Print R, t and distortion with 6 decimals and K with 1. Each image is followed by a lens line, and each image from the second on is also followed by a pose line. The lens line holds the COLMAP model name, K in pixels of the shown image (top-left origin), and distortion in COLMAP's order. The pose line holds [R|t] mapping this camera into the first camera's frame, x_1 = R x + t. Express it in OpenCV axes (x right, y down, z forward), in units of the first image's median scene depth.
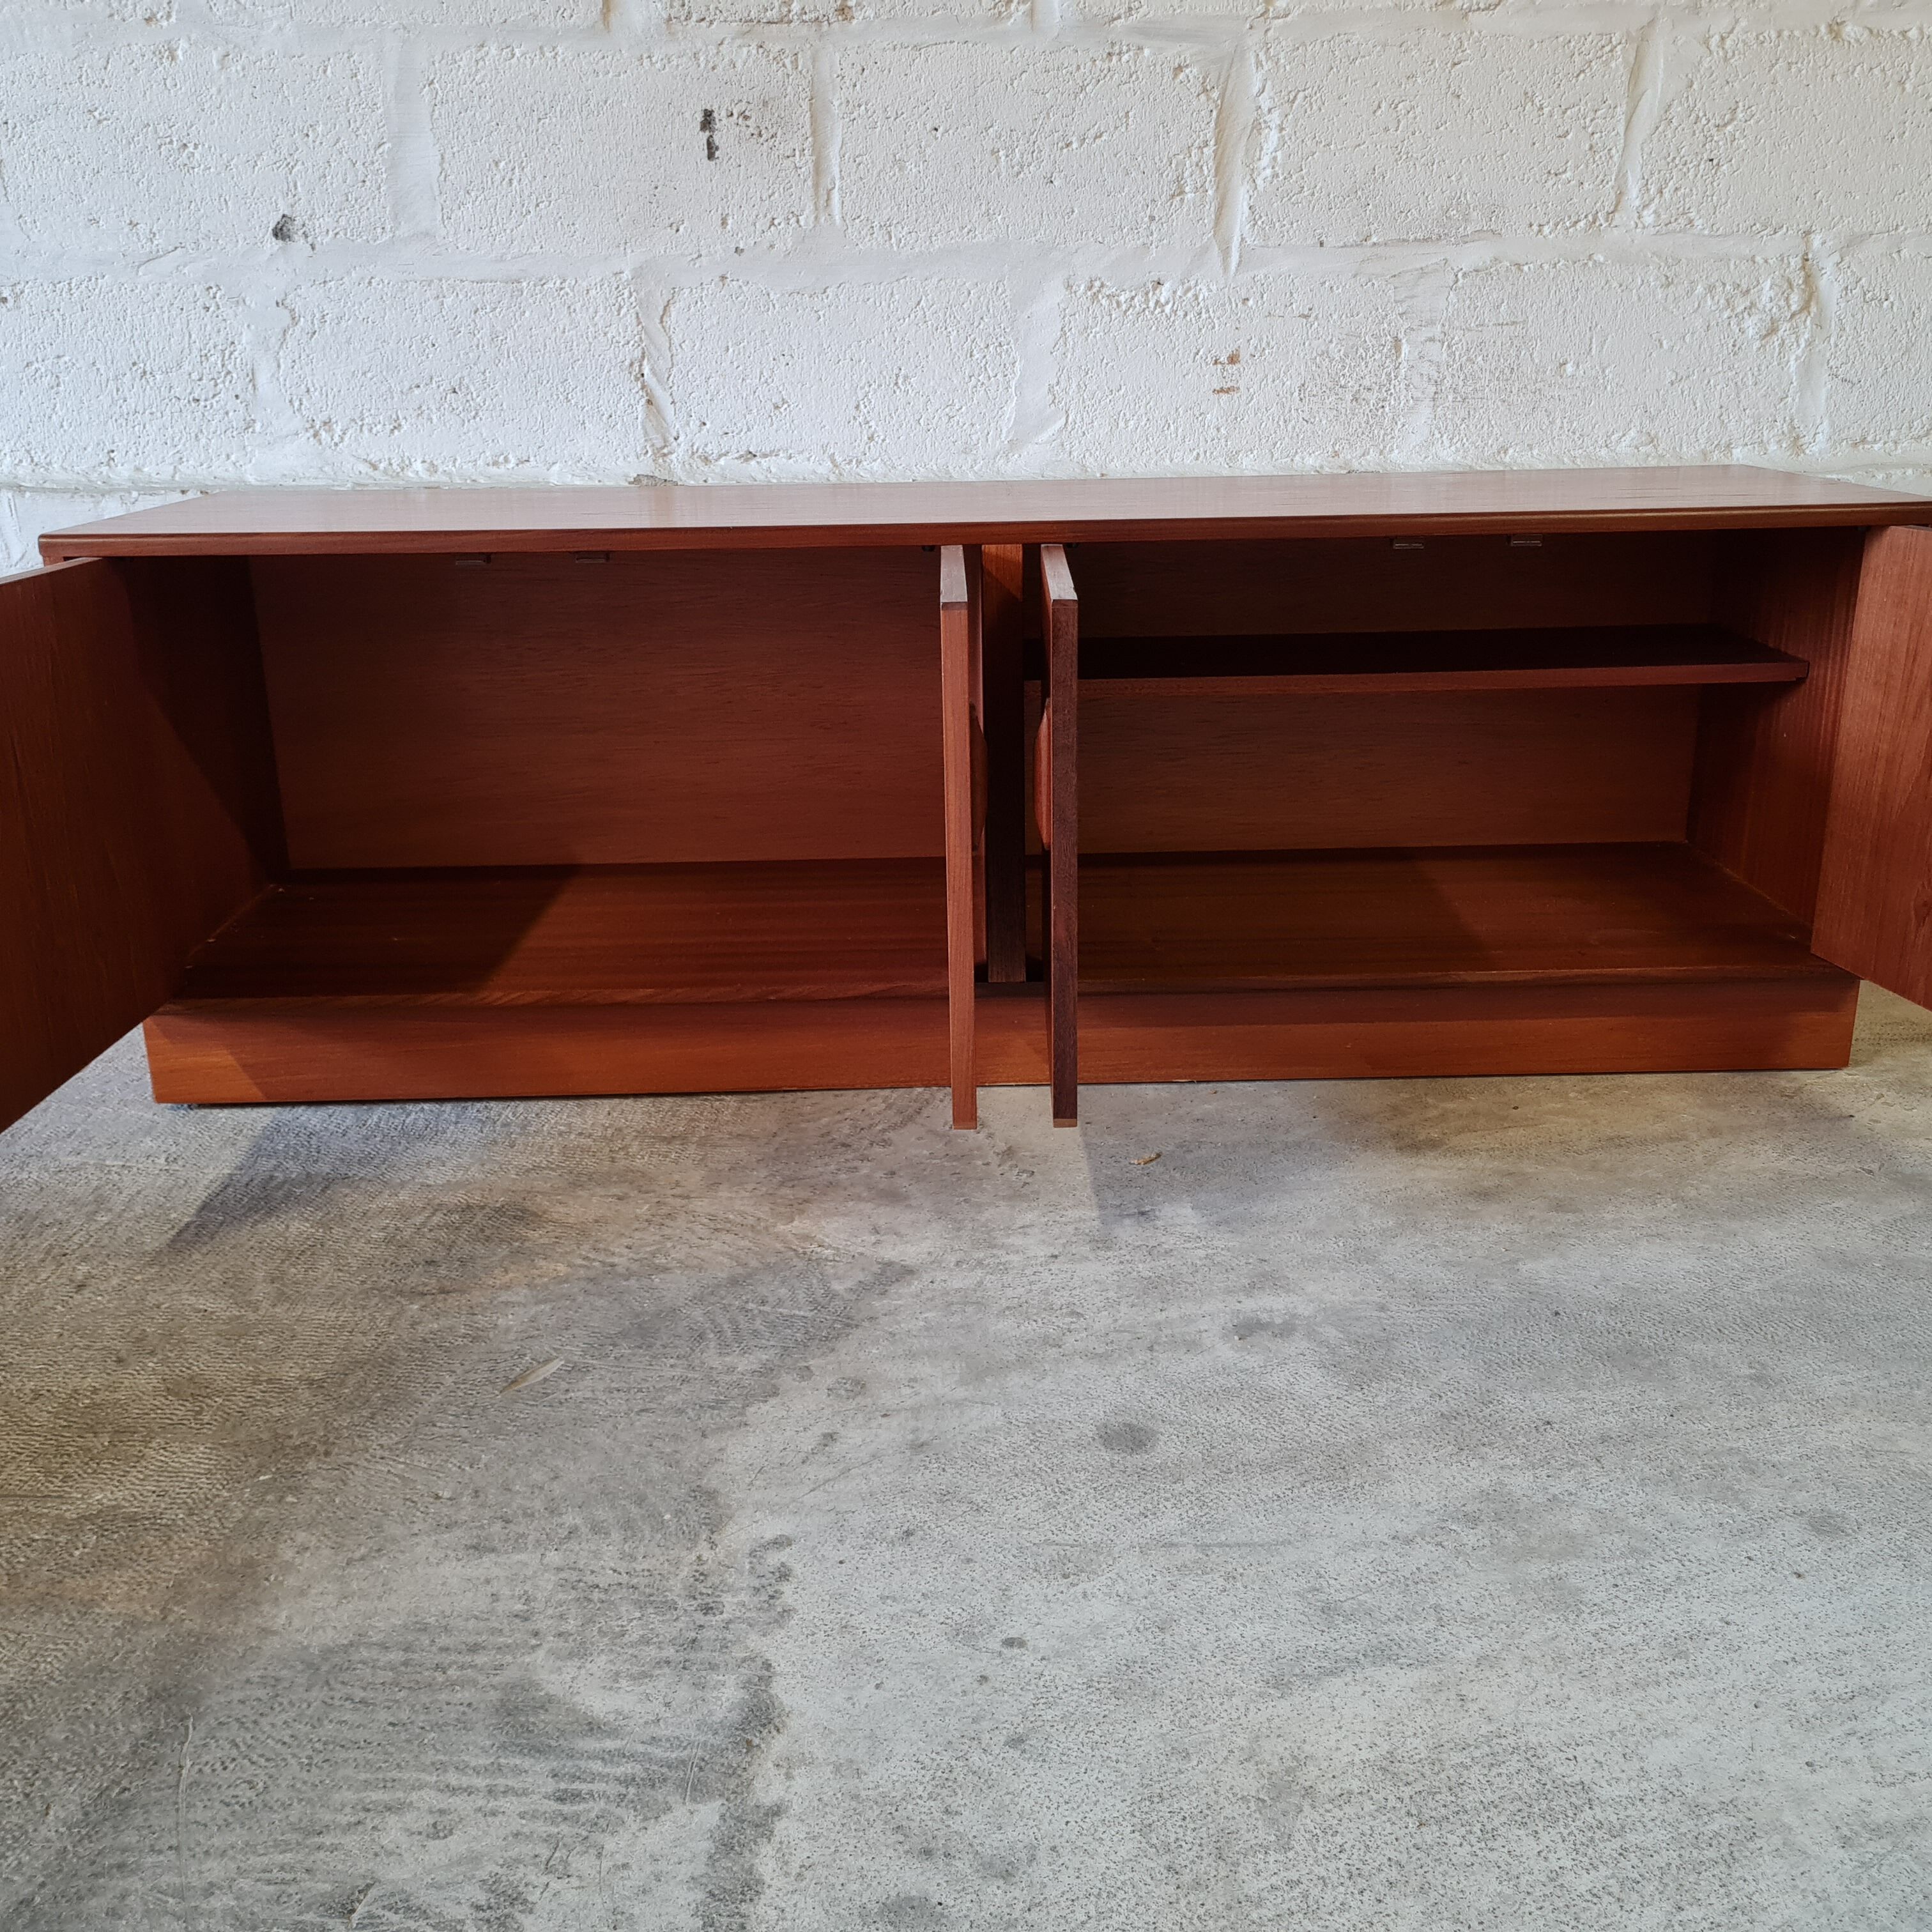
lens RADIAL K [[1952.0, 0, 970.0], [0, 1952.0, 977.4], [0, 0, 1]] dist [0.059318, -0.046974]
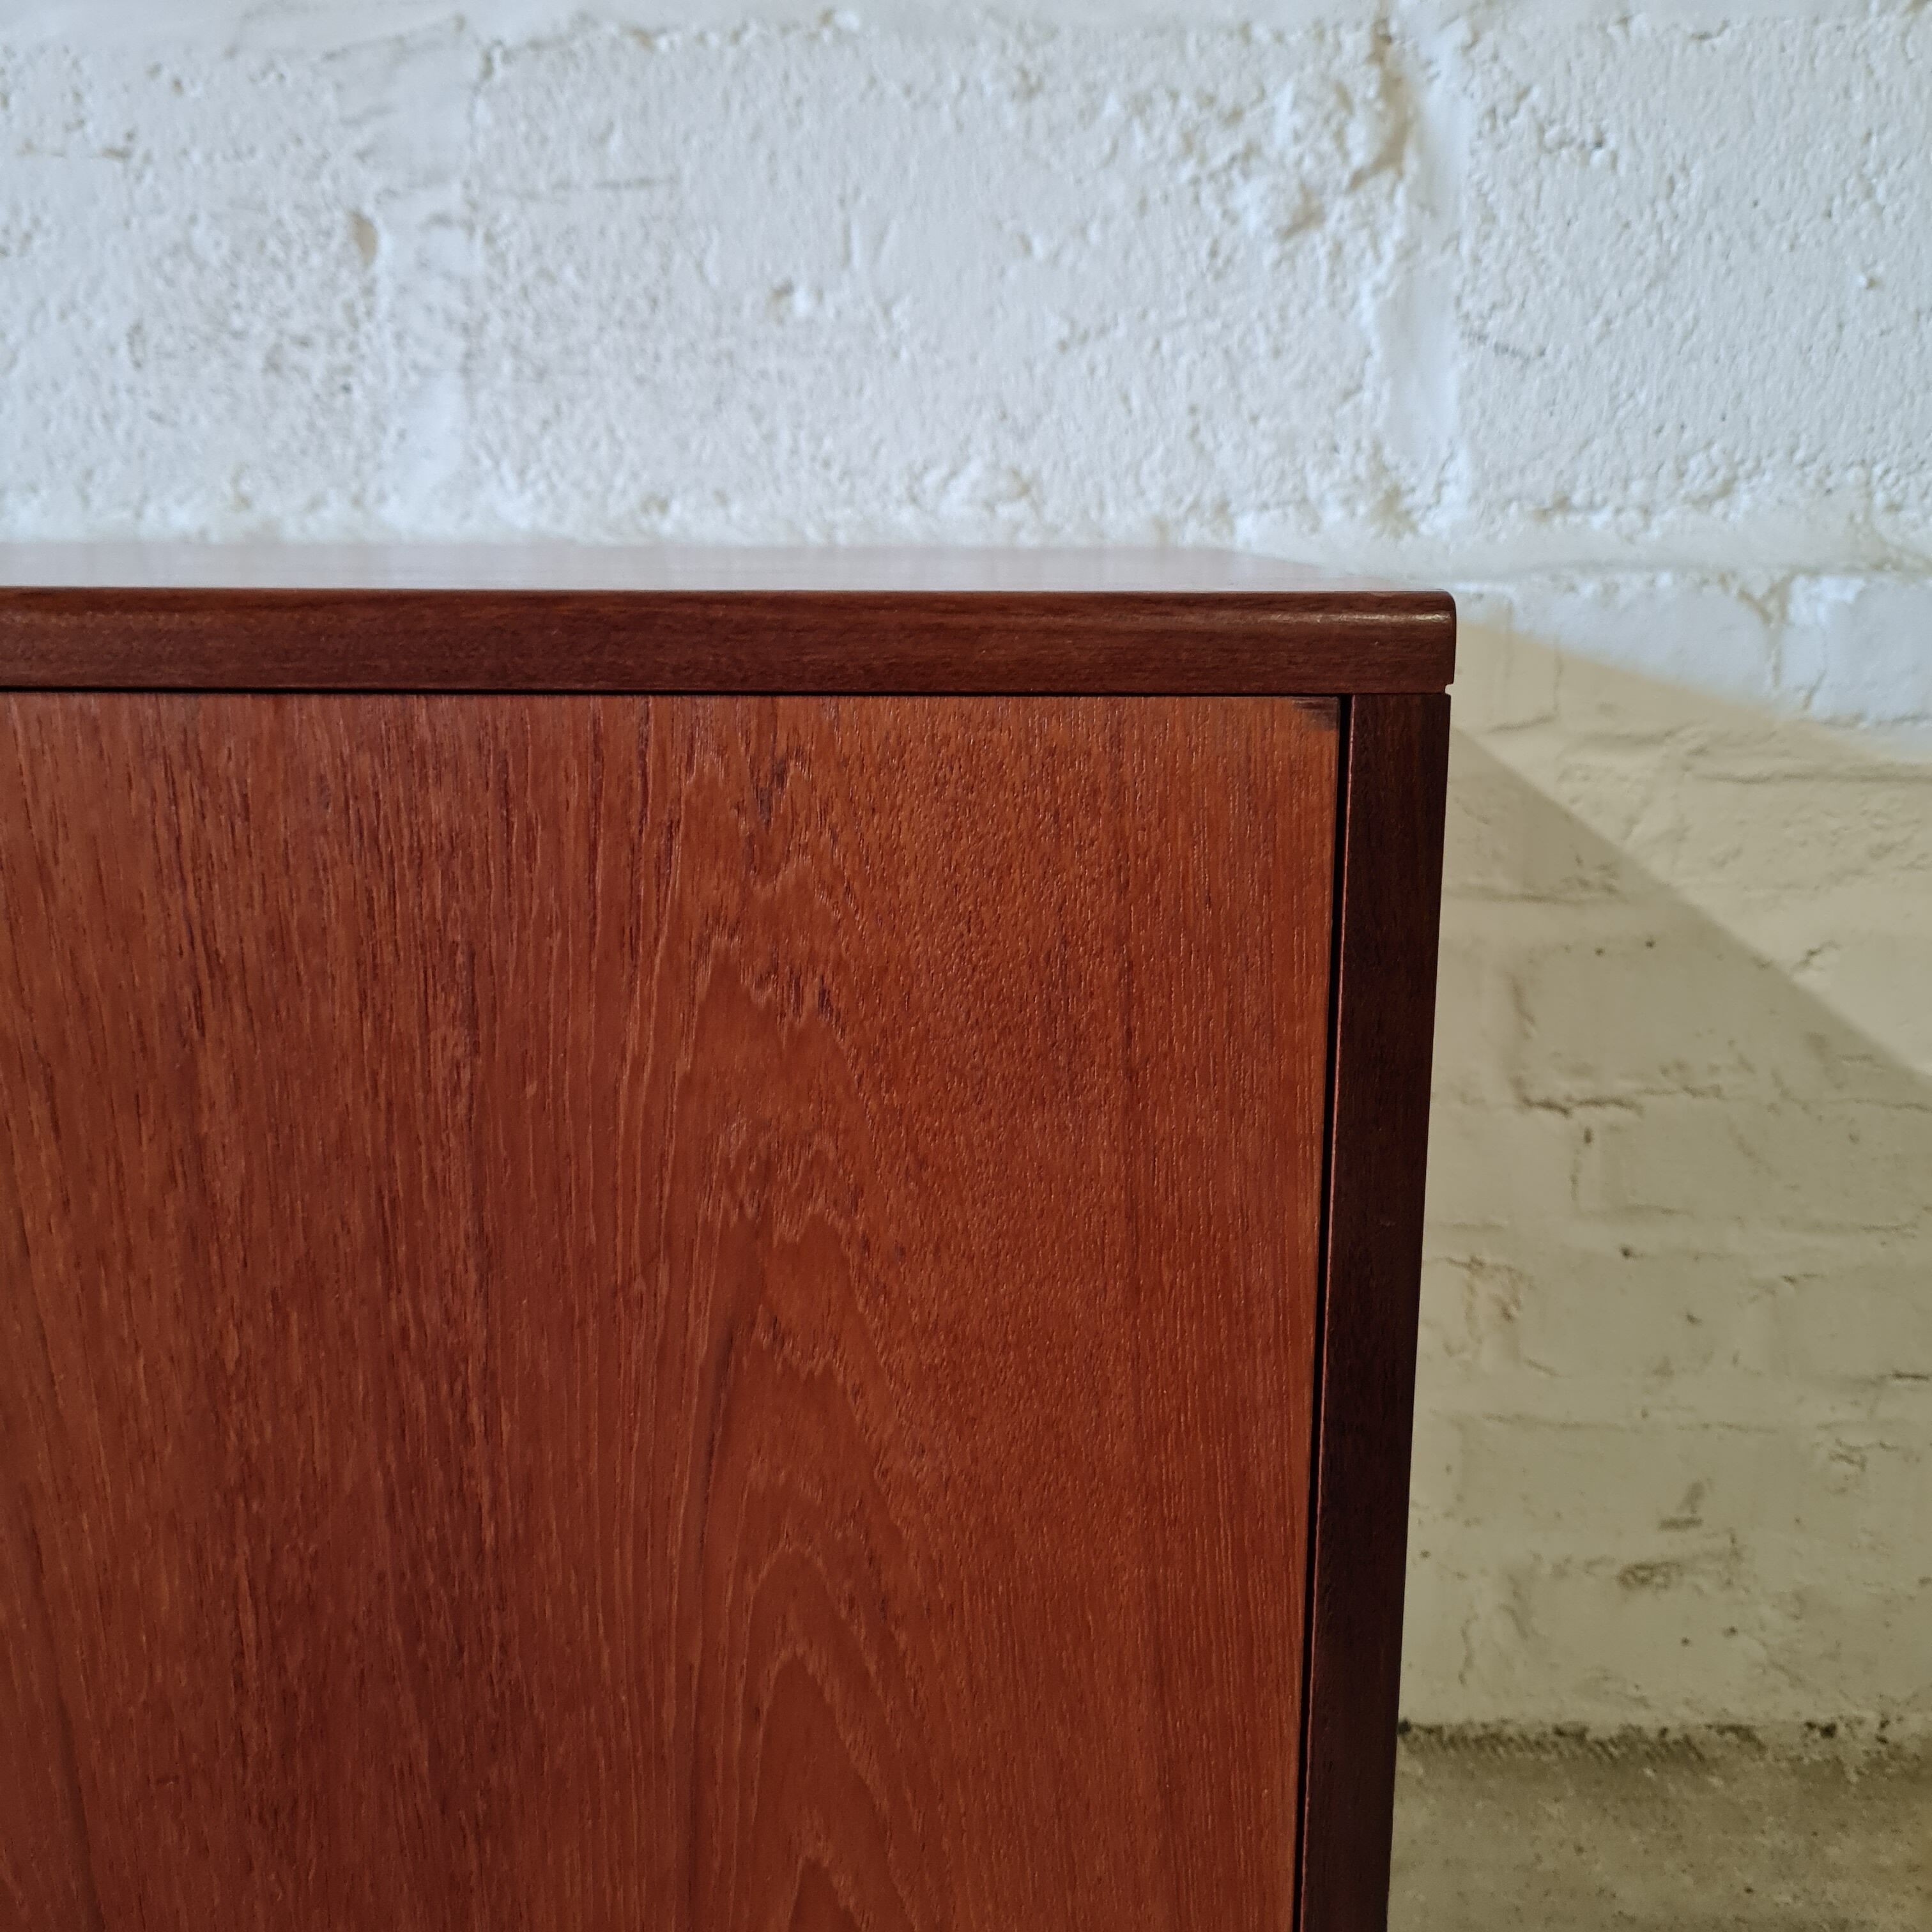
lens RADIAL K [[2014.0, 0, 971.3], [0, 2014.0, 948.9], [0, 0, 1]] dist [0.024764, -0.023407]
pose [[0.998912, 0.027422, -0.037719, 0.368921], [-0.031268, 0.993929, -0.105483, -0.144579], [0.034598, 0.106548, 0.993705, 0.636408]]
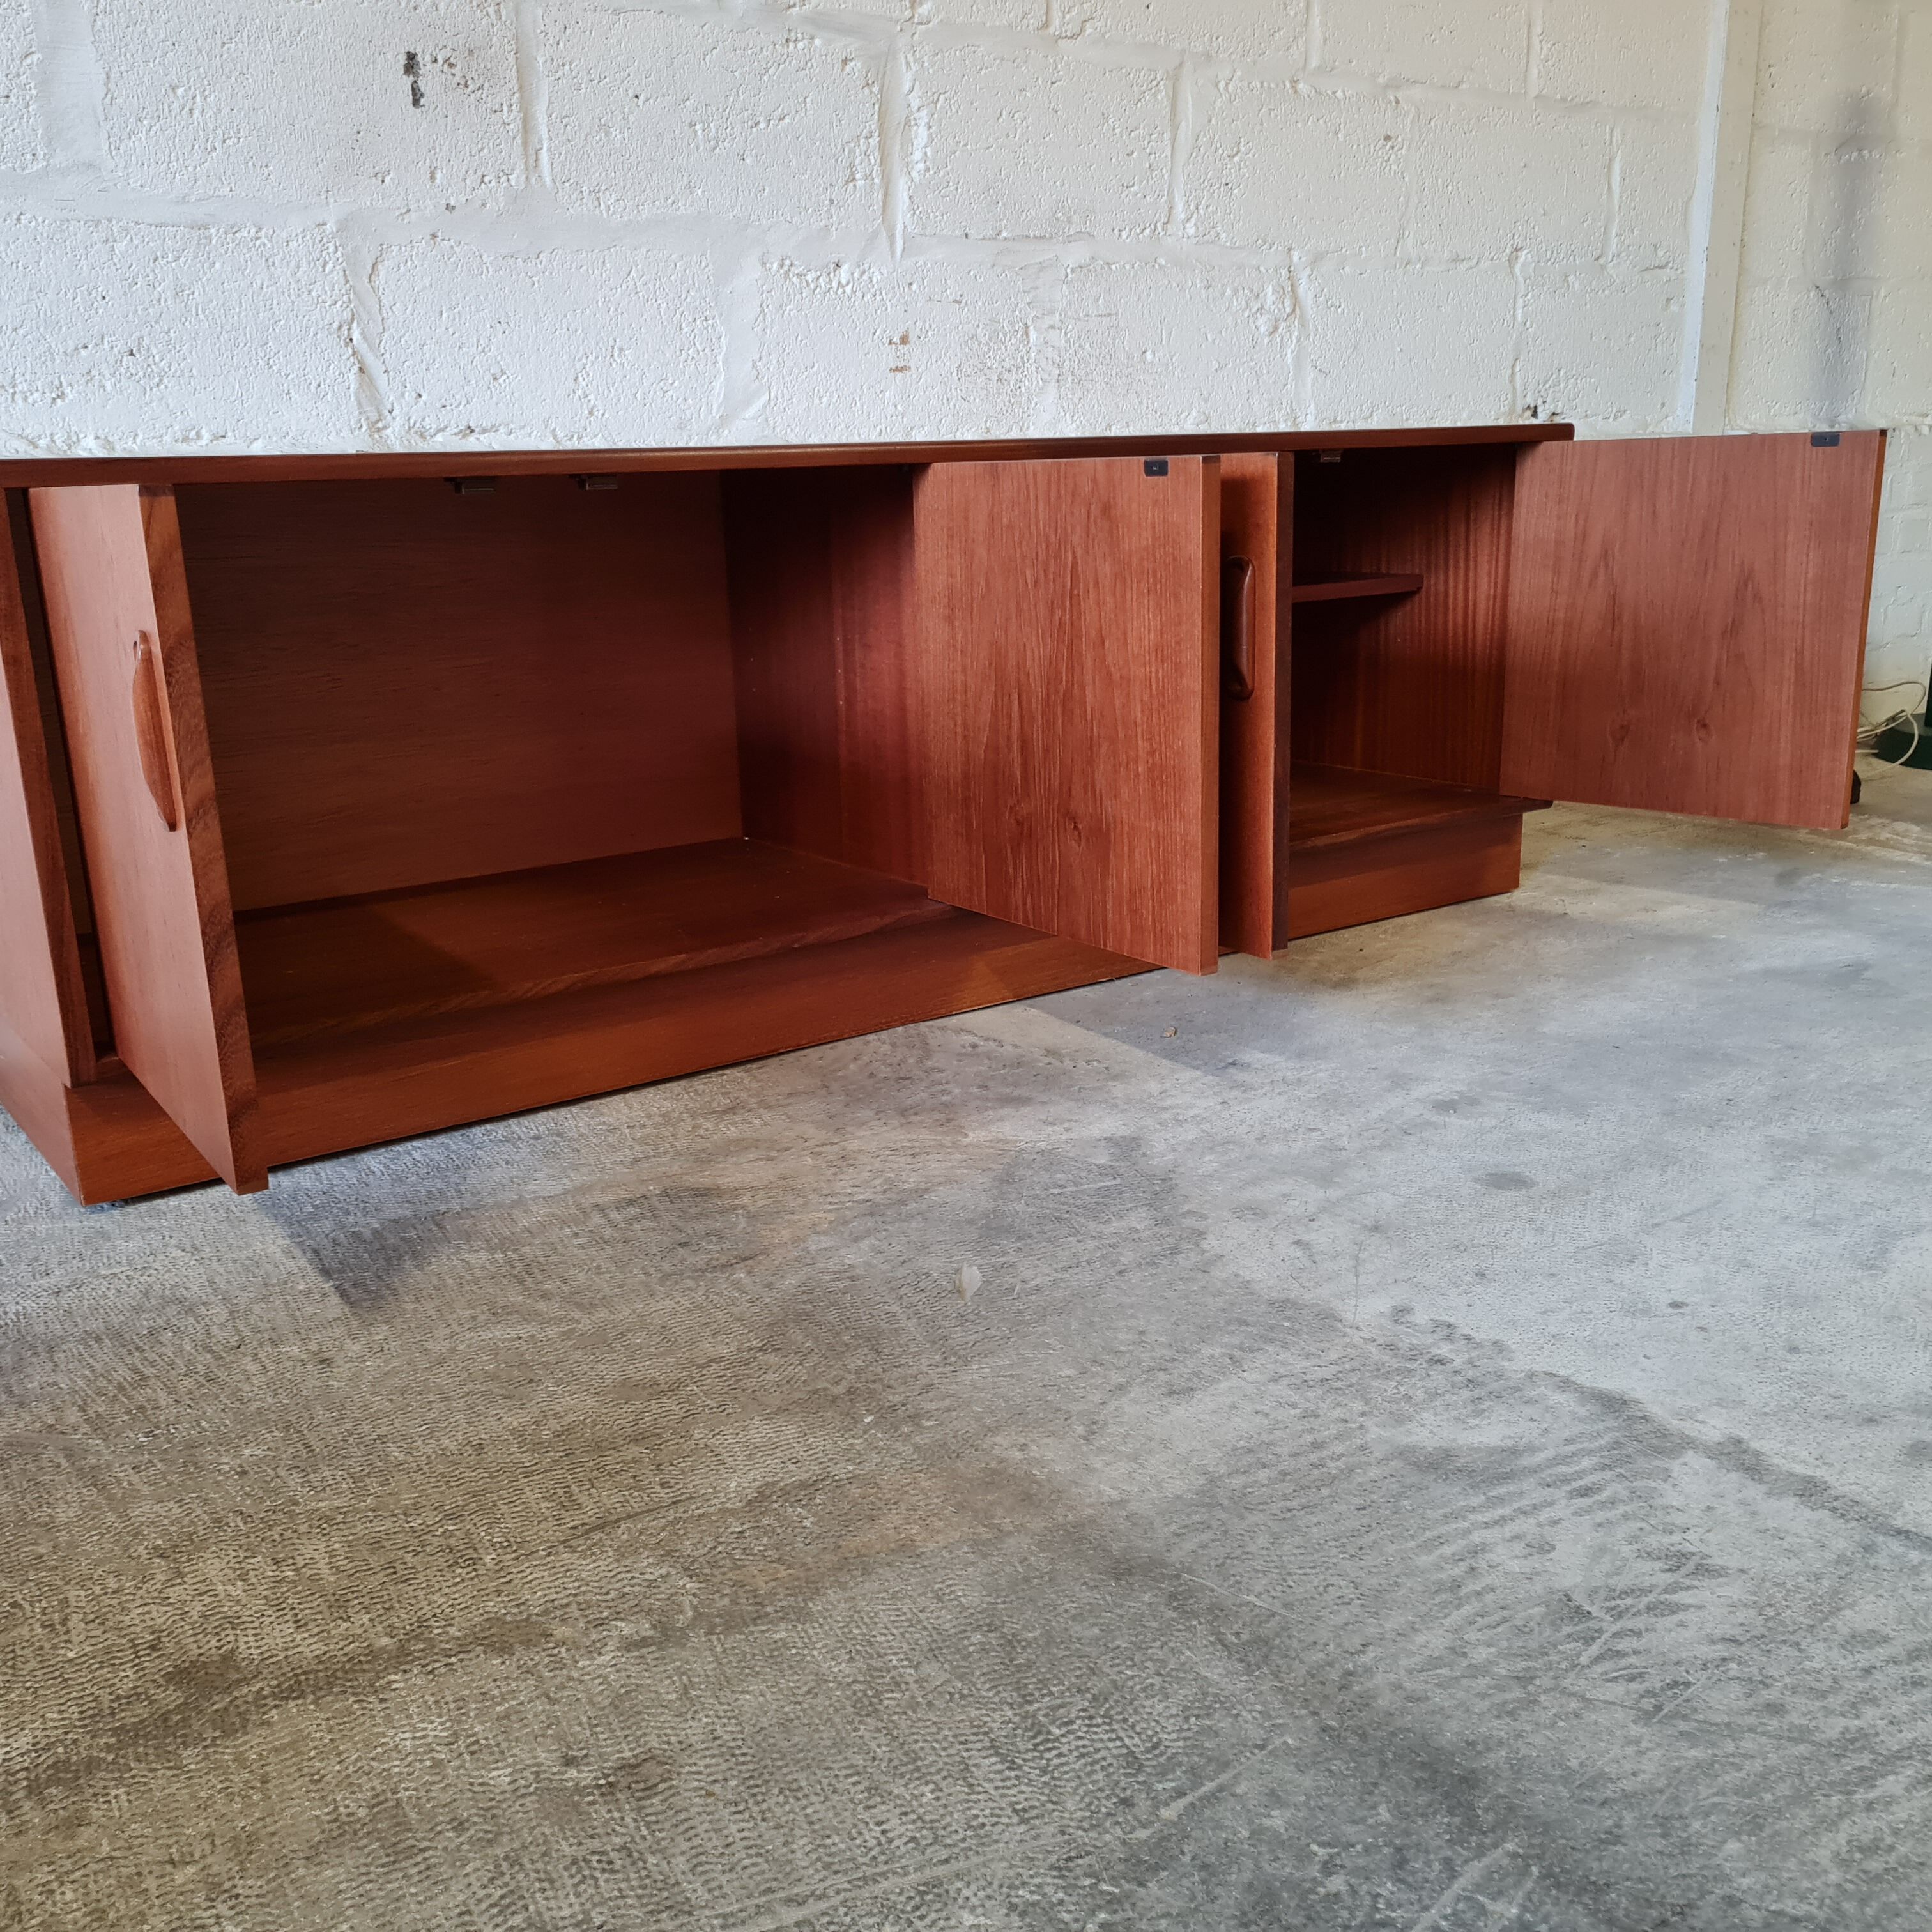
lens RADIAL K [[1946.6, 0, 962.3], [0, 1946.6, 996.7], [0, 0, 1]] dist [0.058933, -0.048590]
pose [[0.827865, -0.158247, 0.538143, -0.480855], [0.195325, 0.980664, -0.012108, 0.054259], [-0.525821, 0.115137, 0.842767, 0.135894]]
